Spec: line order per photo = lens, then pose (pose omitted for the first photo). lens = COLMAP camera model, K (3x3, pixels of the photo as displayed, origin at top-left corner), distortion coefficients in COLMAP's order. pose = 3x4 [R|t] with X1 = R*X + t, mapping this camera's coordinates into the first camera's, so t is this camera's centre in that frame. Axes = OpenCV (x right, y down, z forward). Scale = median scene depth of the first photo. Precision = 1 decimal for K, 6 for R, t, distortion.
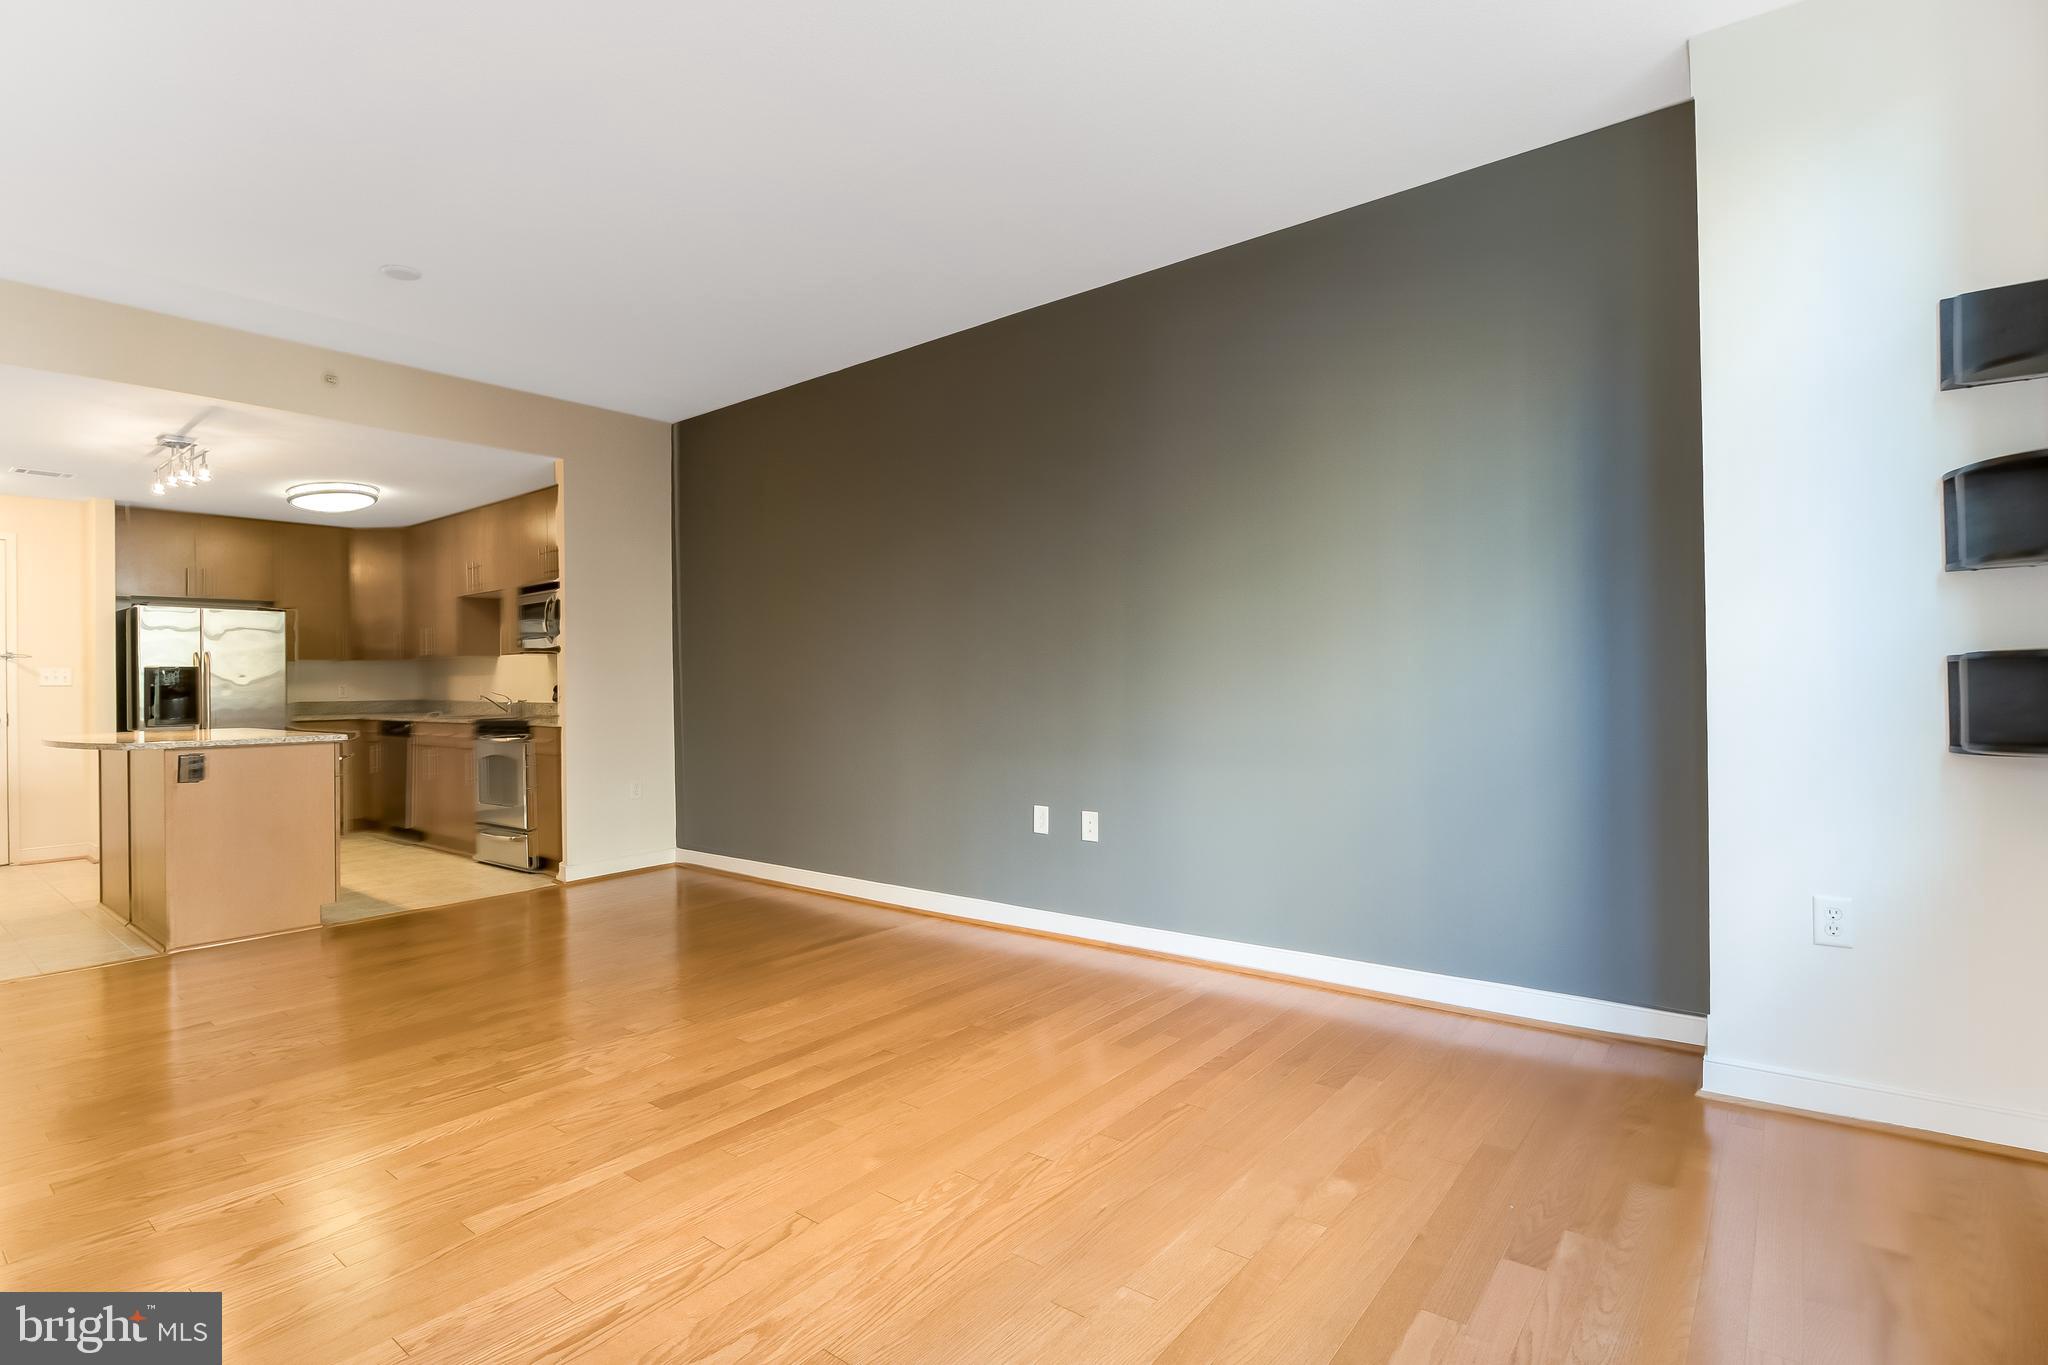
lens RADIAL K [[956.9, 0, 1031.1], [0, 956.9, 692.2], [0, 0, 1]] dist [0.017799, -0.013746]
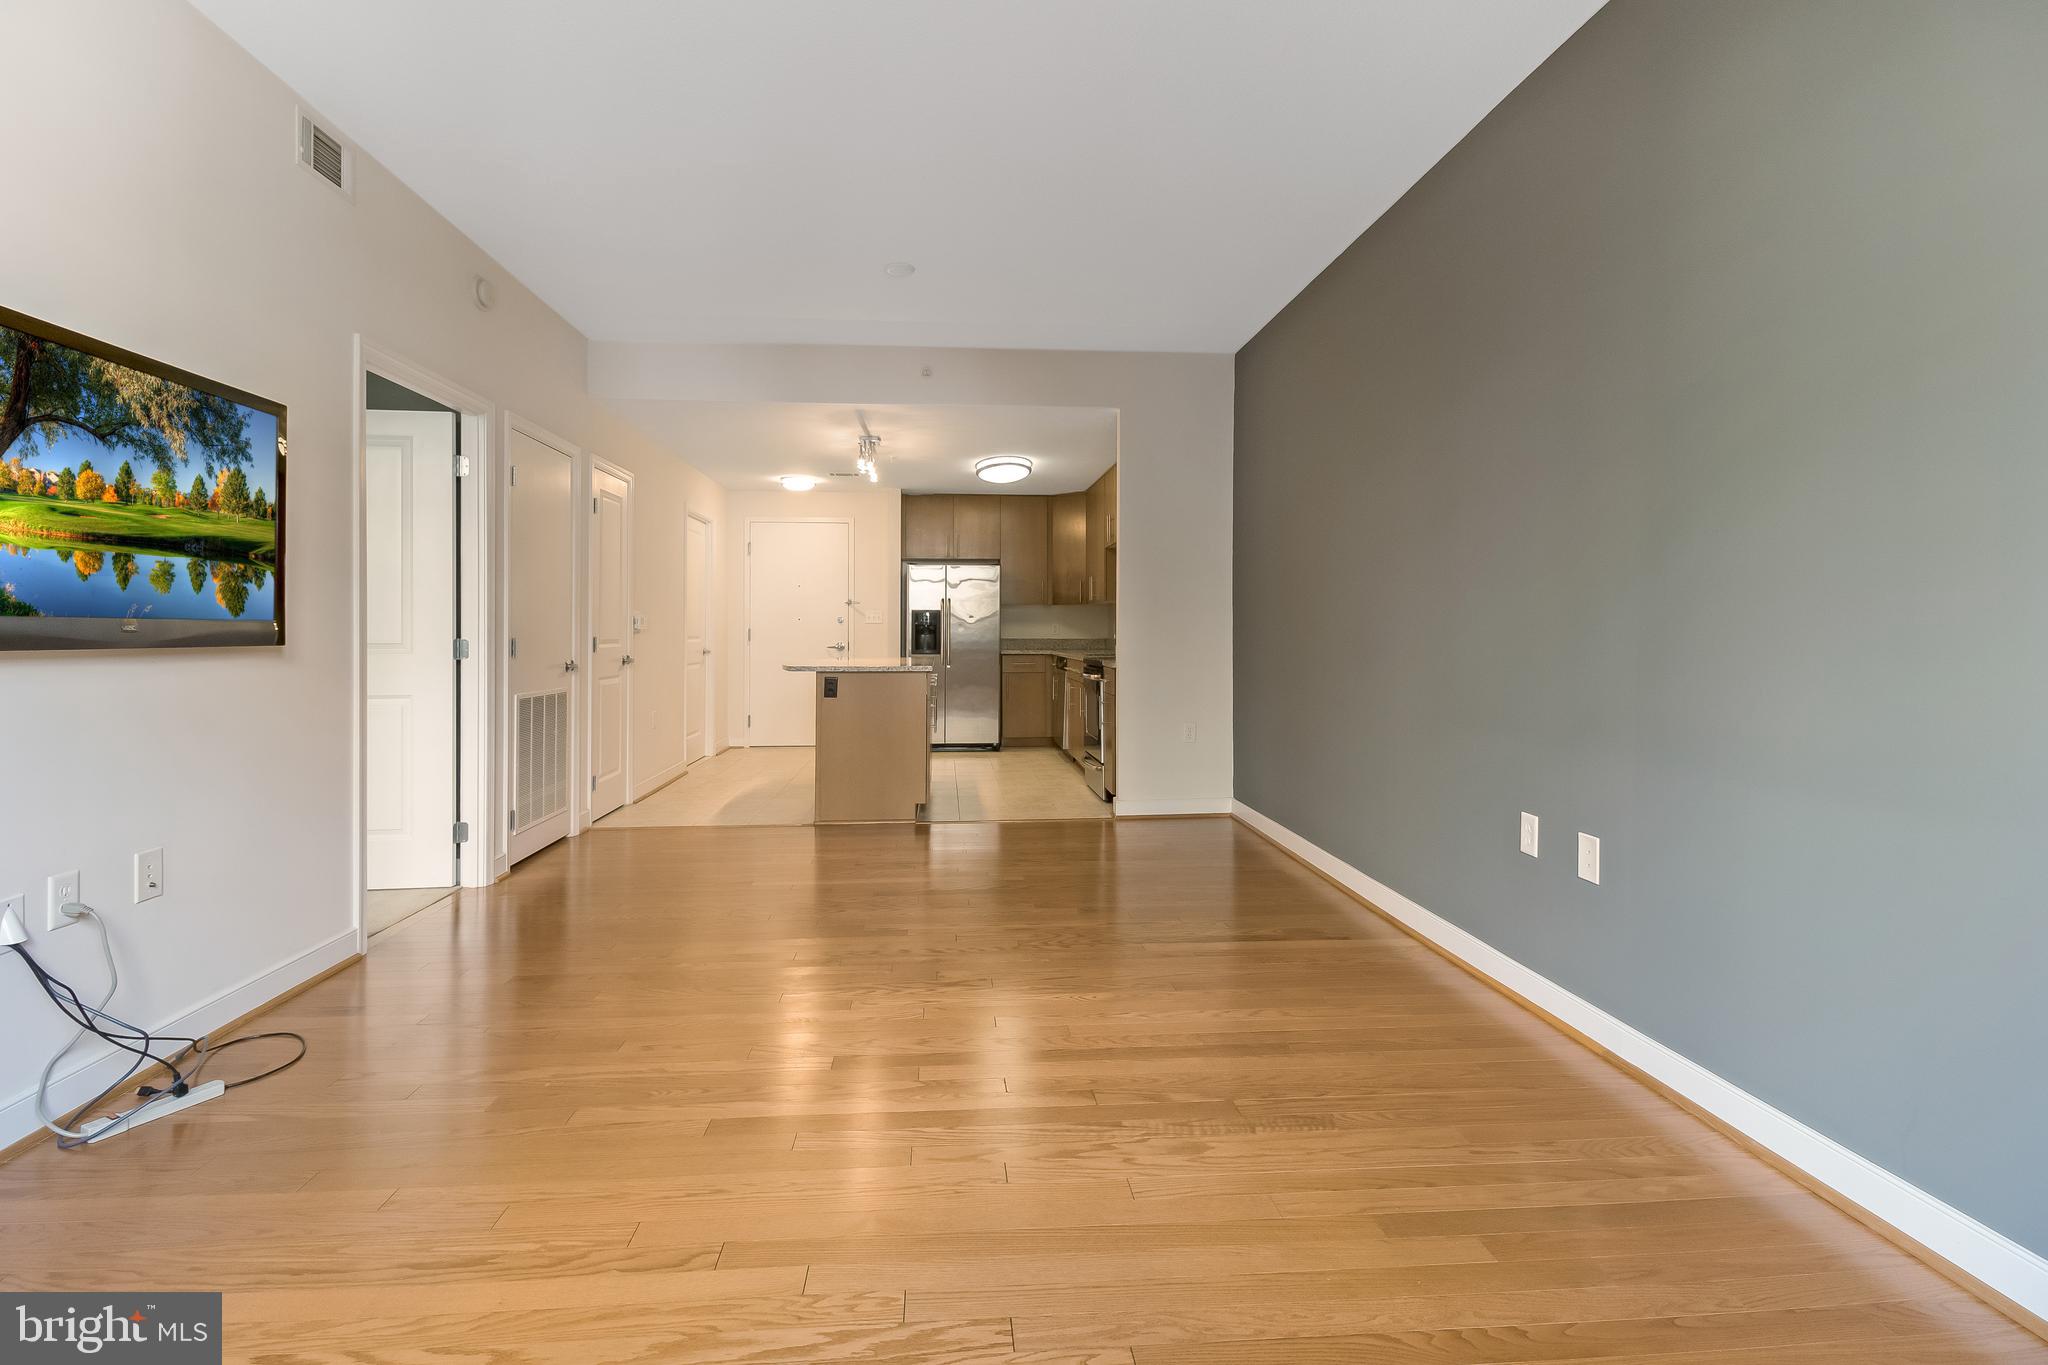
lens RADIAL K [[956.9, 0, 1026.5], [0, 956.9, 641.0], [0, 0, 1]] dist [0.017799, -0.013746]
pose [[0.685612, 0.021503, -0.727650, 0.174476], [-0.016911, 0.999764, 0.013610, -0.003721], [0.727771, 0.002974, 0.685814, 0.191658]]
